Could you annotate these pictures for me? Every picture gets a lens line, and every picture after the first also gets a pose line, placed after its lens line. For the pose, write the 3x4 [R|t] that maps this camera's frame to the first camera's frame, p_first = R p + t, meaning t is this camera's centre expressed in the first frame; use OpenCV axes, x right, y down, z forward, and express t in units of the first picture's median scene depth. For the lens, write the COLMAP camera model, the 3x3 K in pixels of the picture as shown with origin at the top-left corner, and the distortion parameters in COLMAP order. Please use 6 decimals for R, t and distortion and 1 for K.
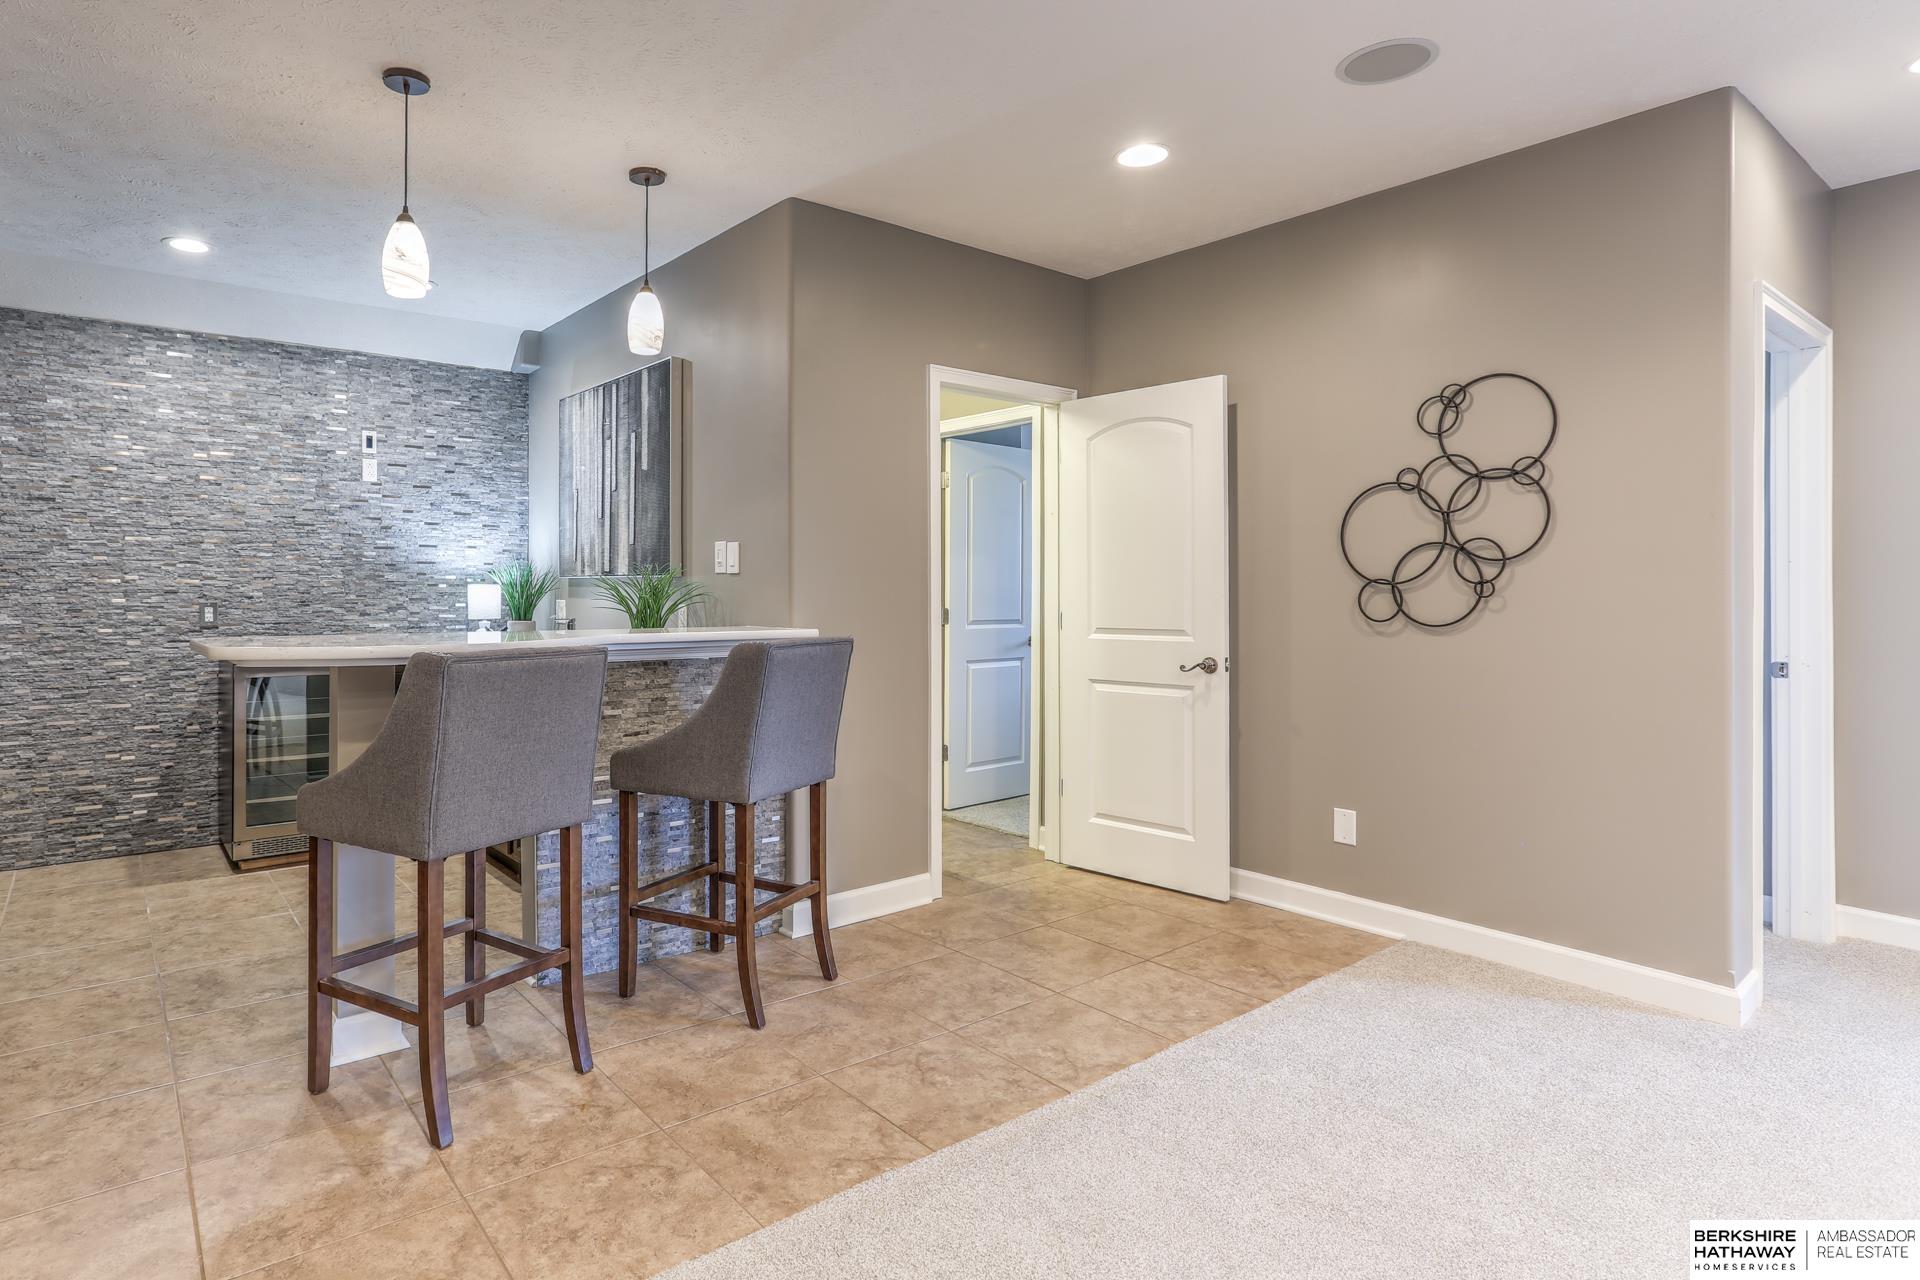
lens RADIAL K [[1017.3, 0, 911.4], [0, 1017.3, 586.0], [0, 0, 1]] dist [-0.035952, 0.011485]
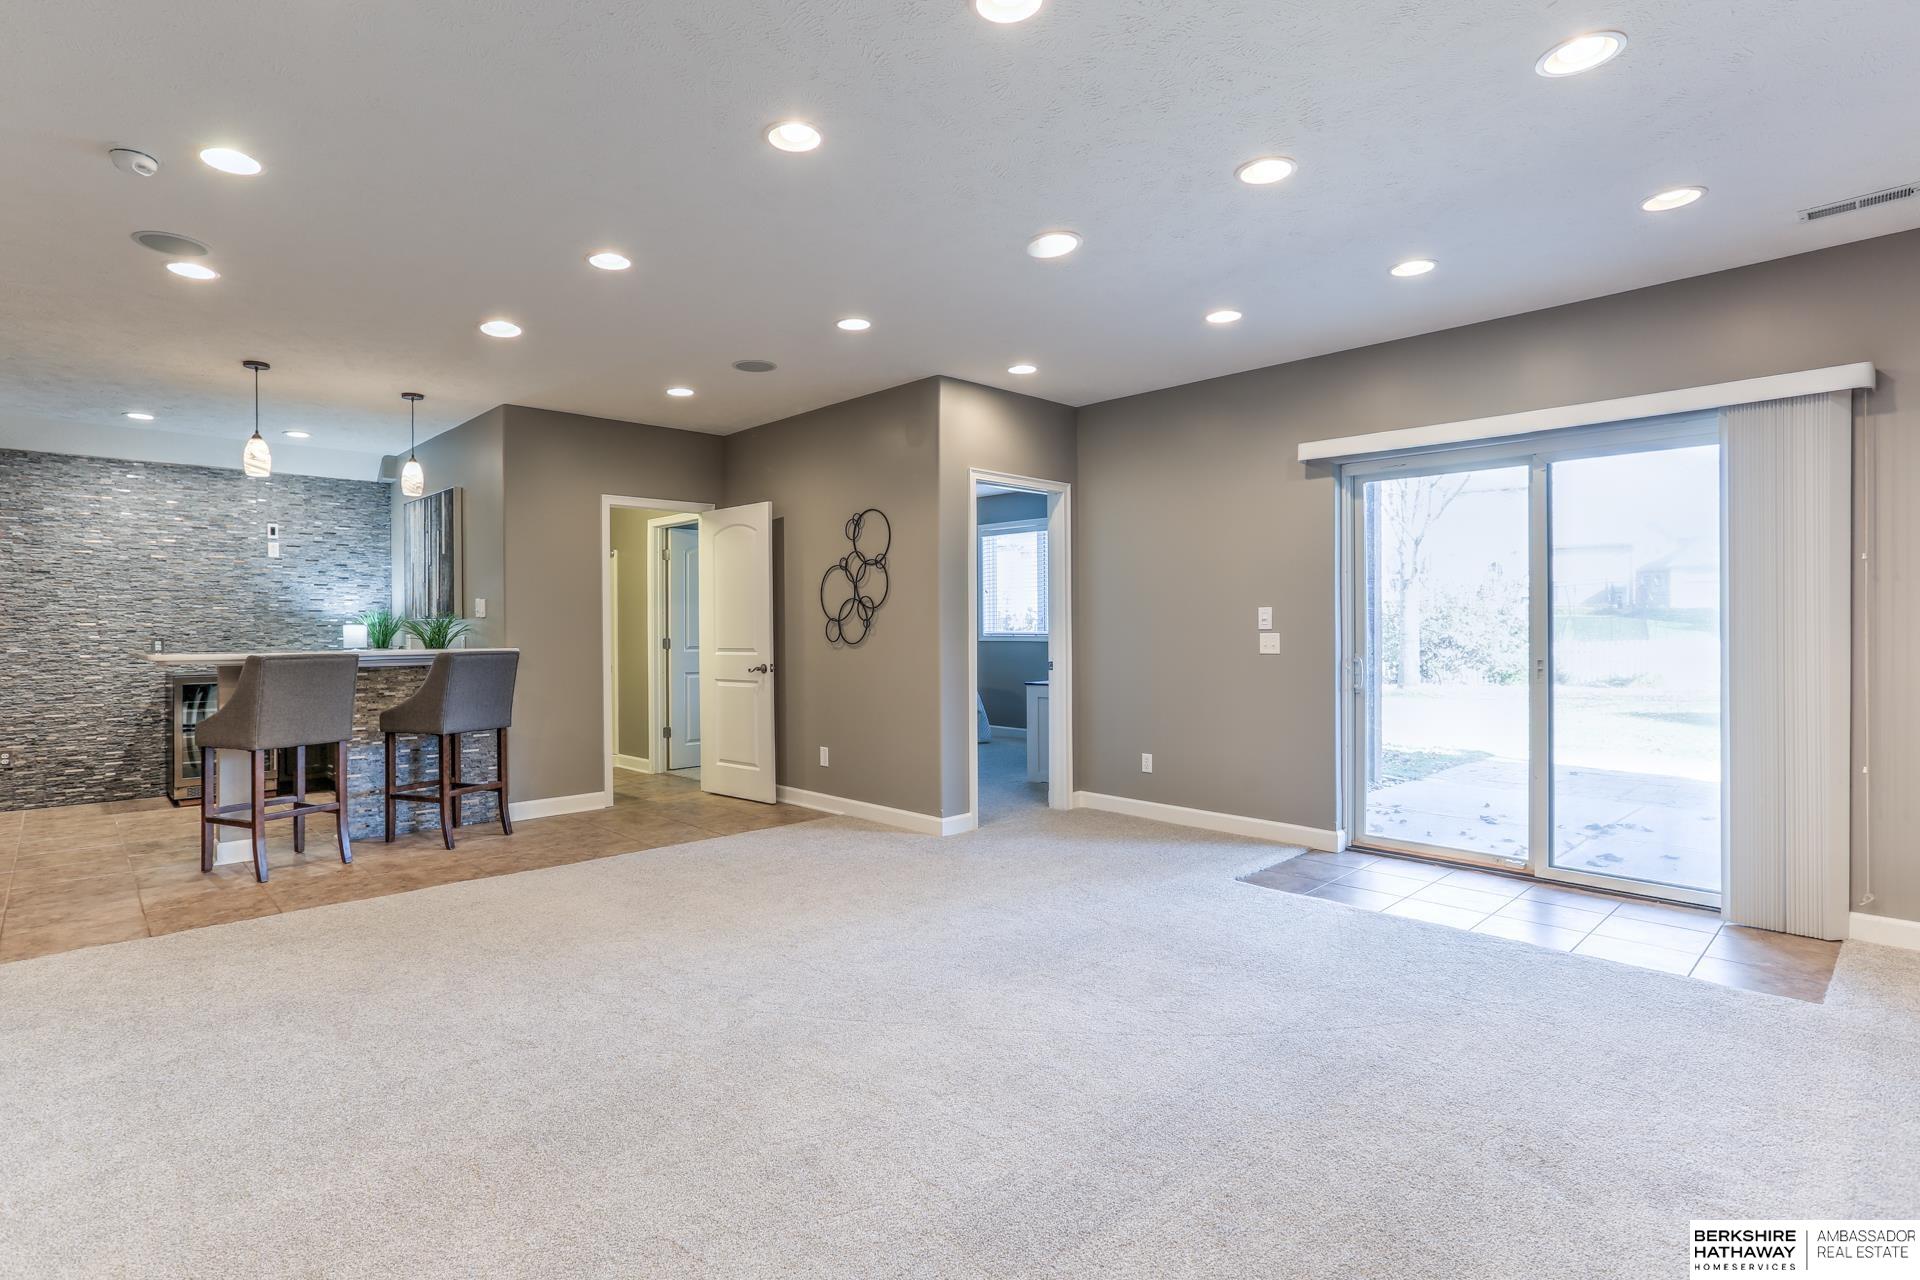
lens RADIAL K [[950.7, 0, 957.5], [0, 950.7, 625.0], [0, 0, 1]] dist [-0.027570, 0.012147]
pose [[0.996563, -0.007262, 0.082514, 0.439044], [0.007259, 0.999974, 0.000342, 0.005192], [-0.082515, 0.000258, 0.996590, -0.583630]]
